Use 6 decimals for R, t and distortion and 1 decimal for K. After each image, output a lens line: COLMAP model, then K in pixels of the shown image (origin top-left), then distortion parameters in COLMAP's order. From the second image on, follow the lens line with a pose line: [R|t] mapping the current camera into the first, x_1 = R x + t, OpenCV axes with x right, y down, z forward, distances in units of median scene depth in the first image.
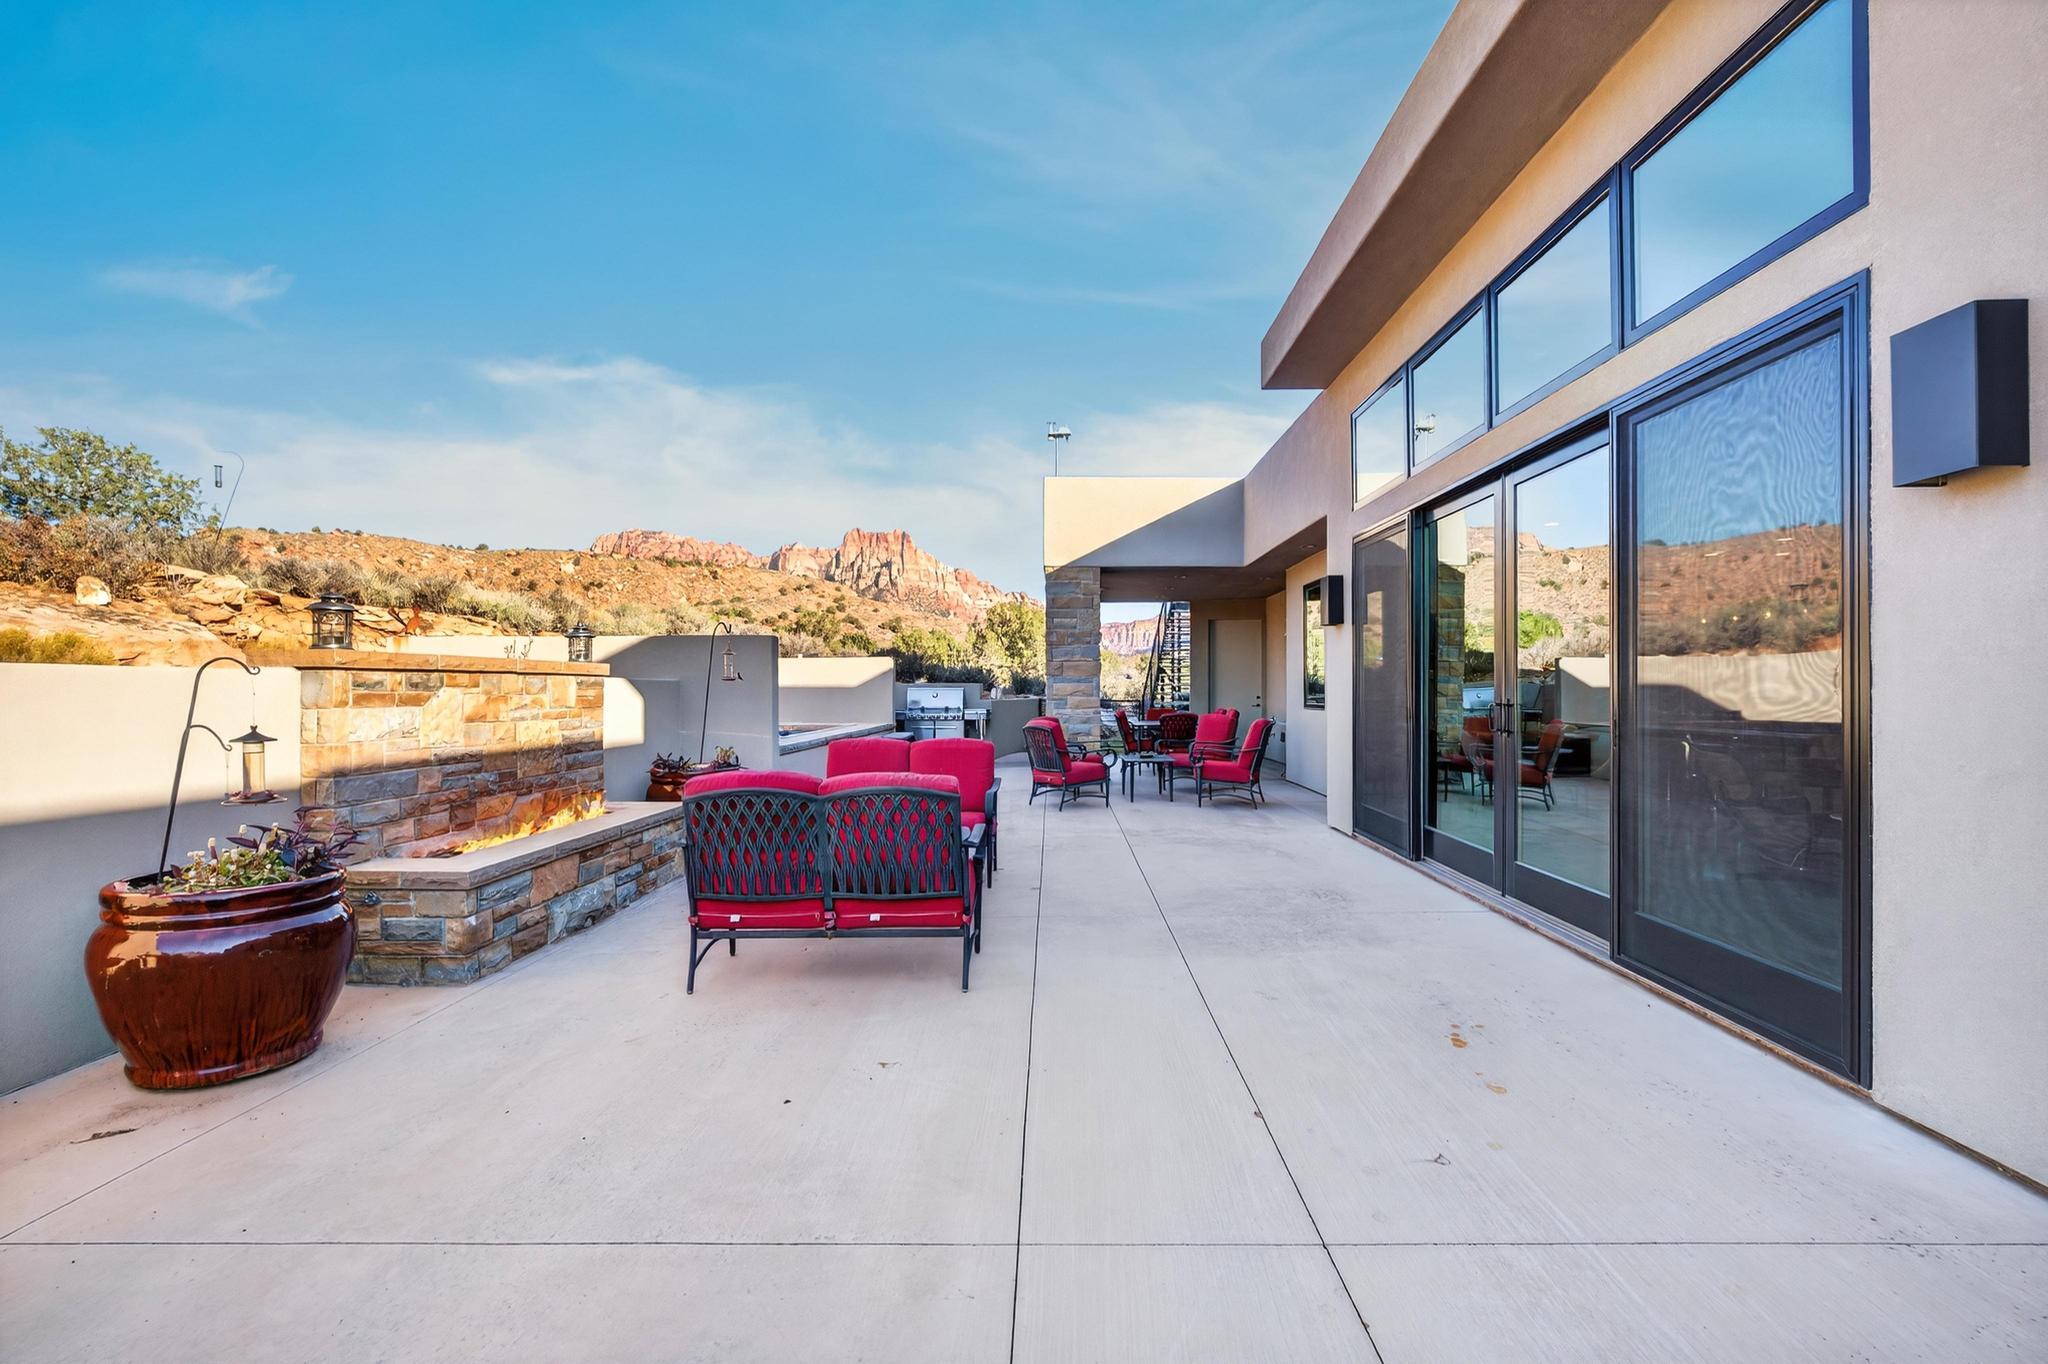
lens RADIAL K [[912.0, 0, 1032.1], [0, 912.0, 686.7], [0, 0, 1]] dist [0.000011, 0.000050]
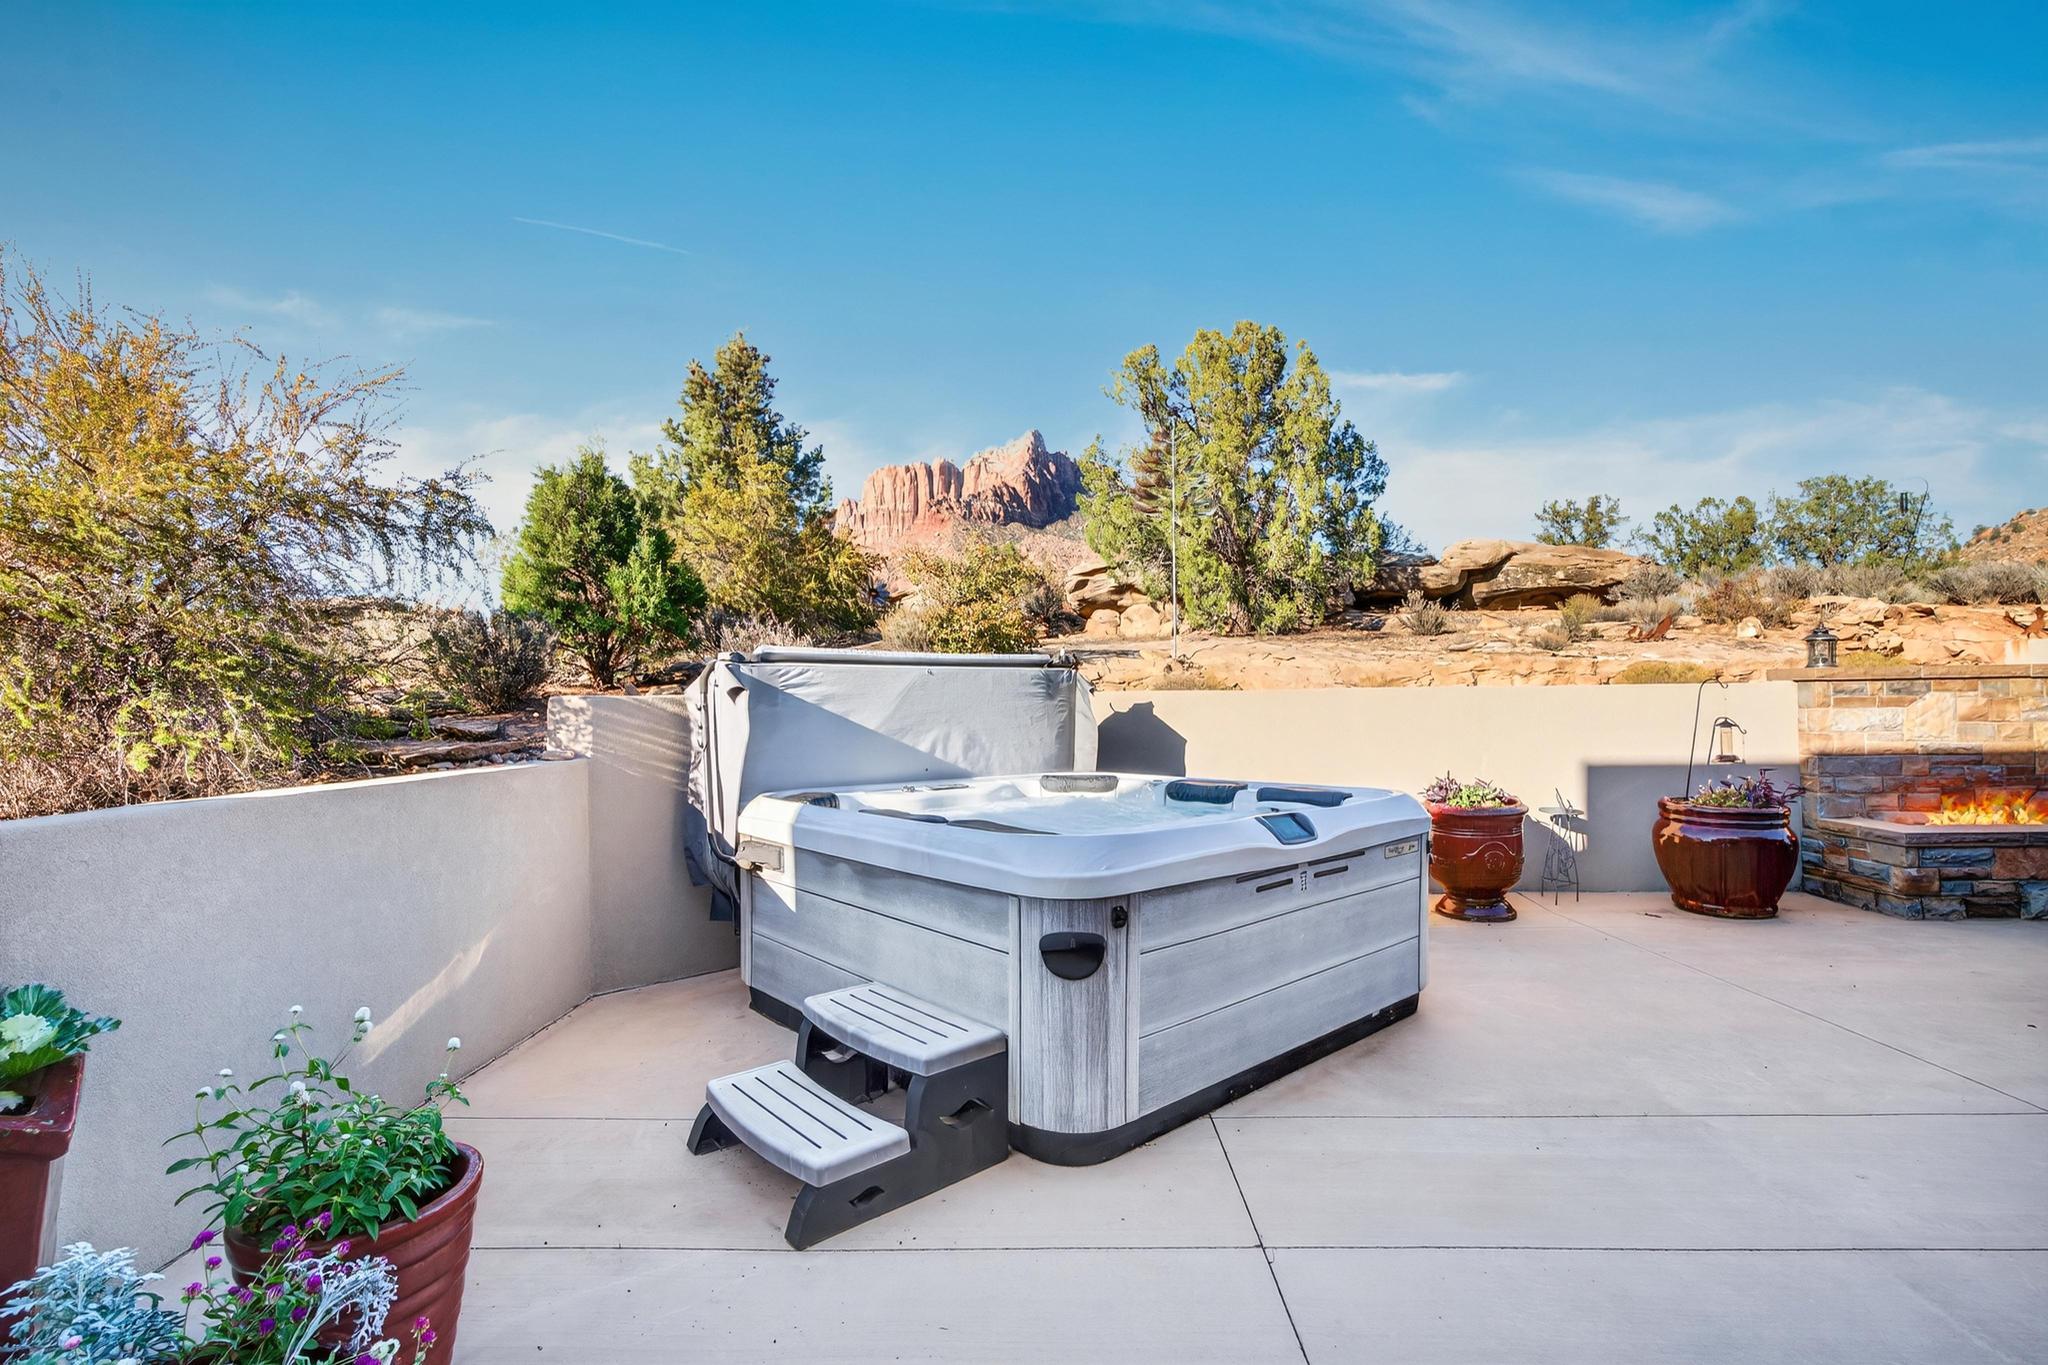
lens RADIAL K [[912.0, 0, 1032.1], [0, 912.0, 687.2], [0, 0, 1]] dist [0.000011, 0.000050]
pose [[0.002050, -0.013642, -0.999905, 0.655337], [0.016429, 0.999772, -0.013606, -0.009839], [0.999863, -0.016399, 0.002273, -0.244497]]
